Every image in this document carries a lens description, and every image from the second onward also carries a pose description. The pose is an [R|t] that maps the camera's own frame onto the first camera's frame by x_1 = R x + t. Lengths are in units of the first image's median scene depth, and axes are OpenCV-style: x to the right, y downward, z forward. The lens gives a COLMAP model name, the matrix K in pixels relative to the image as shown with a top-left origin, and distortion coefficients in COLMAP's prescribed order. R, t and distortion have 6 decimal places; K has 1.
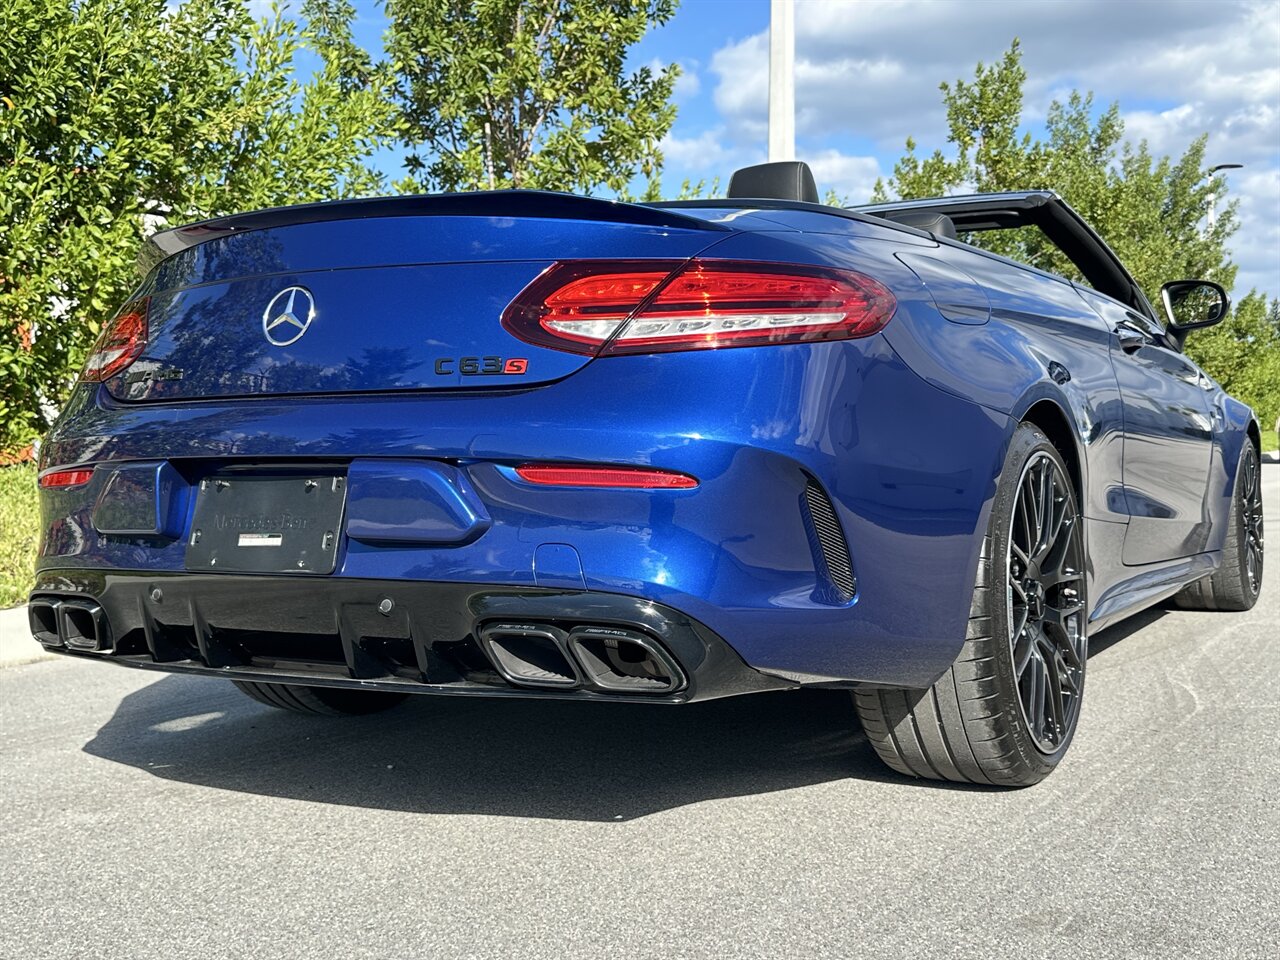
lens RADIAL K [[1363.7, 0, 640.0], [0, 1363.7, 480.0], [0, 0, 1]] dist [0.170896, -0.389448]
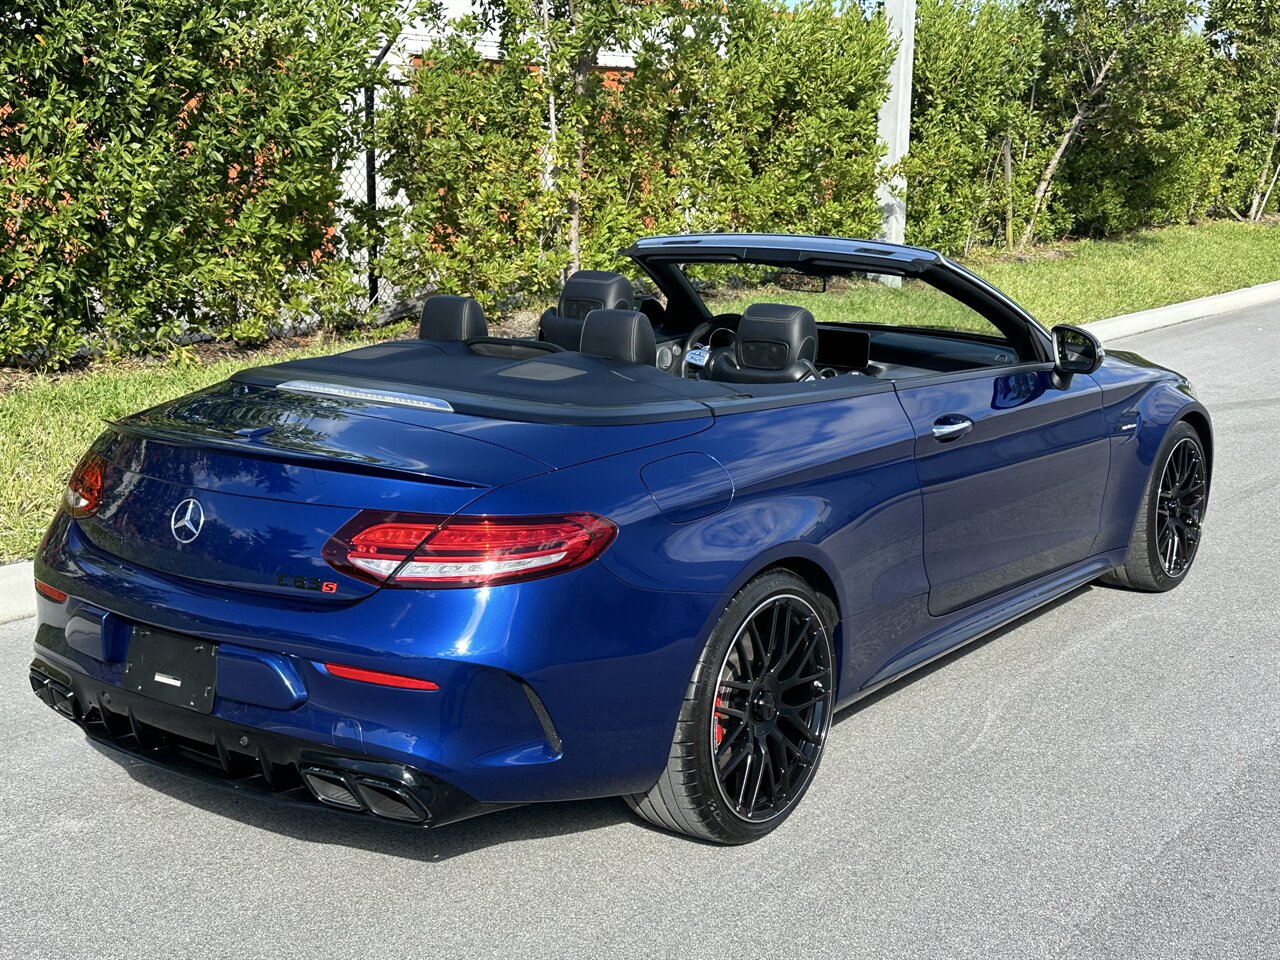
lens RADIAL K [[1588.4, 0, 640.0], [0, 1588.4, 480.0], [0, 0, 1]] dist [0.168892, -0.372222]
pose [[0.992888, 0.048875, -0.108557, 0.143930], [-0.027613, 0.981523, 0.189344, -0.182813], [0.115806, -0.184999, 0.975892, -0.204732]]
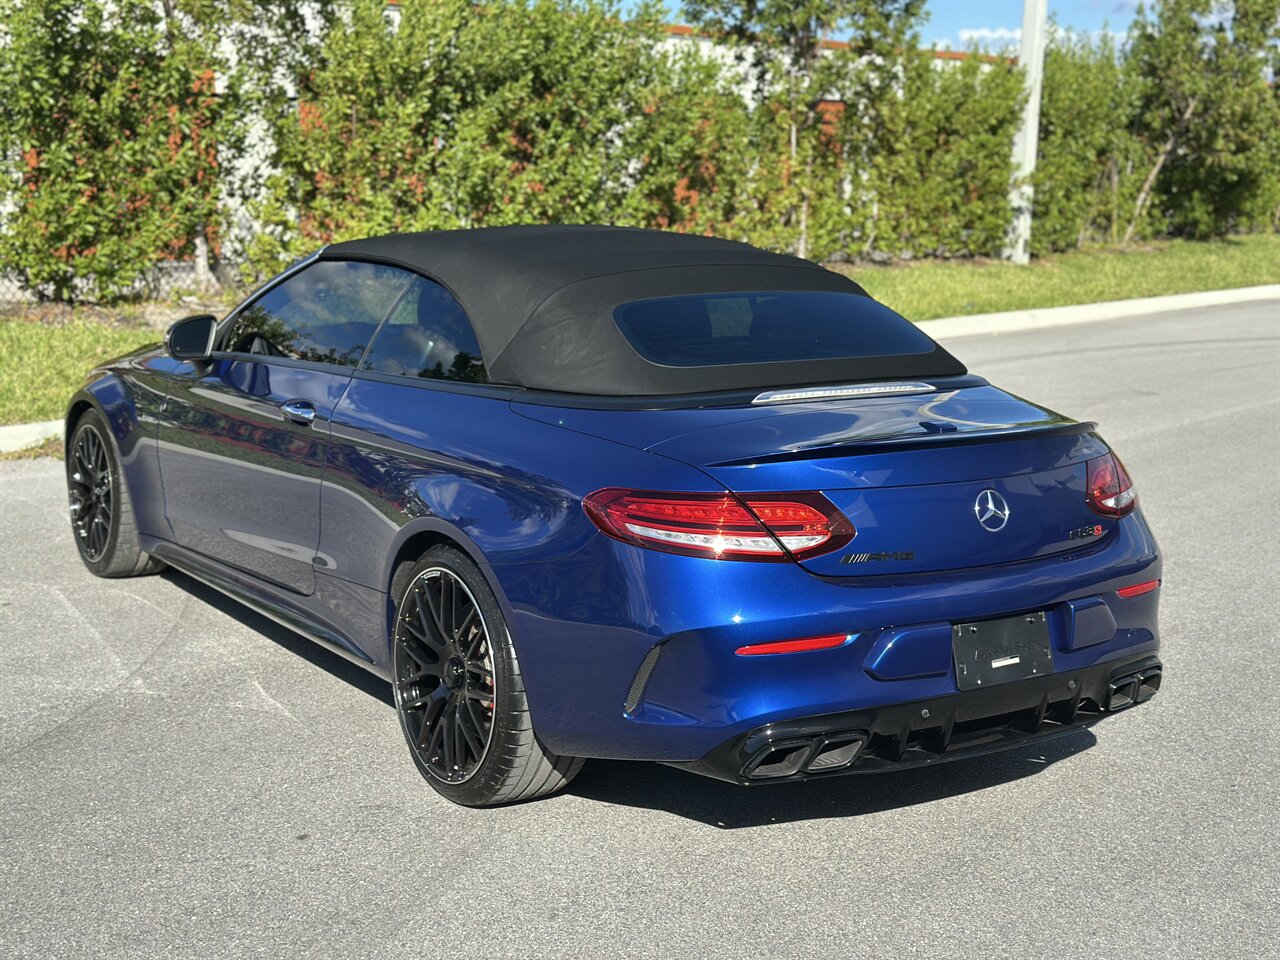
lens RADIAL K [[1685.8, 0, 640.0], [0, 1685.8, 480.0], [0, 0, 1]] dist [0.193563, -0.526122]
pose [[0.981311, 0.072516, -0.178244, 0.136030], [-0.042278, 0.984892, 0.167929, -0.144029], [0.187729, -0.157255, 0.969551, -1.318206]]
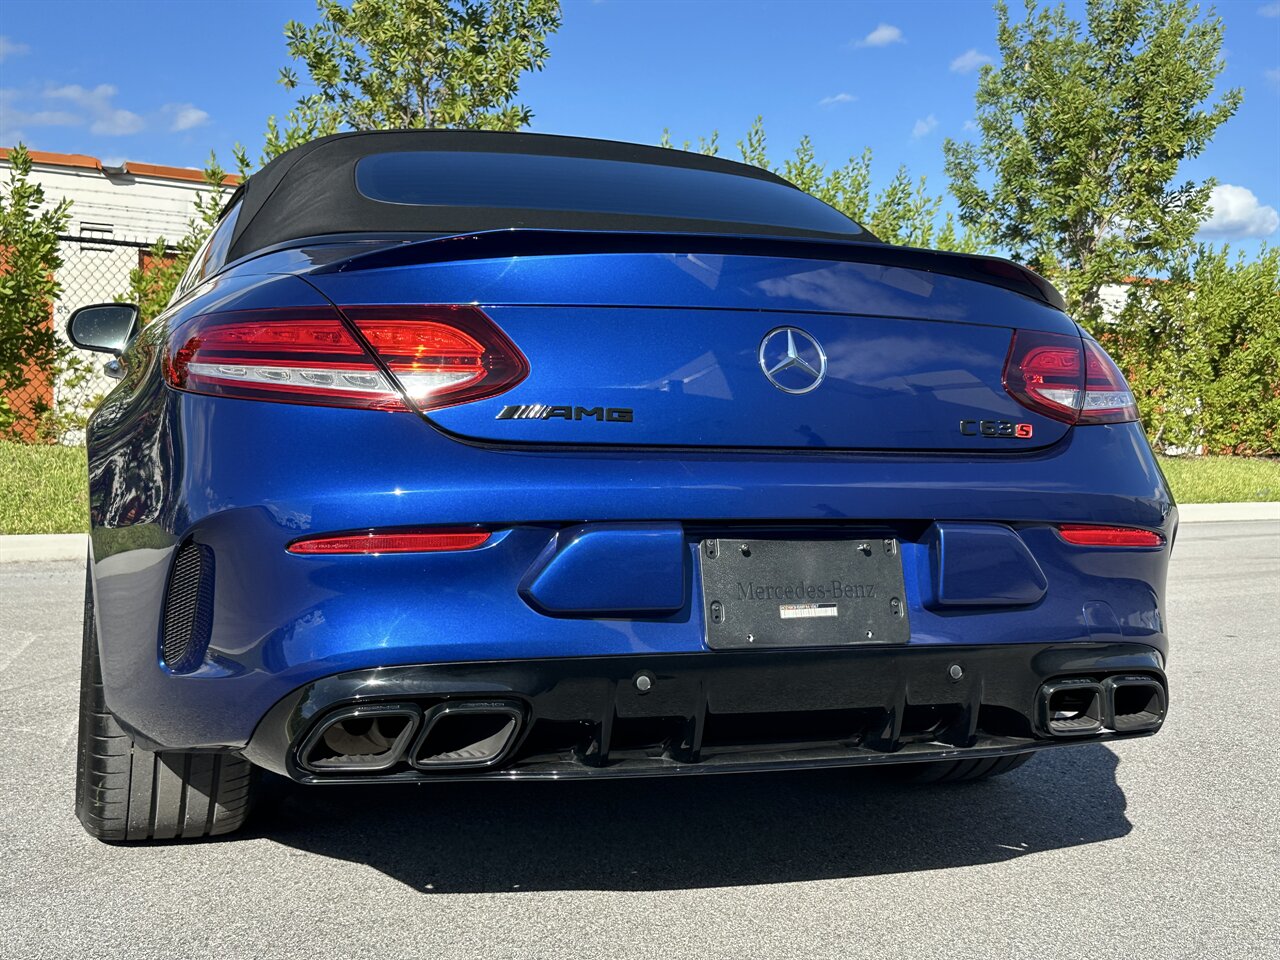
lens RADIAL K [[1440.6, 0, 640.0], [0, 1440.6, 480.0], [0, 0, 1]] dist [0.172148, -0.494687]
pose [[0.900256, 0.045817, -0.432944, 0.266738], [-0.040512, 0.998948, 0.021476, -0.007096], [0.433473, -0.001795, 0.901165, -0.980230]]
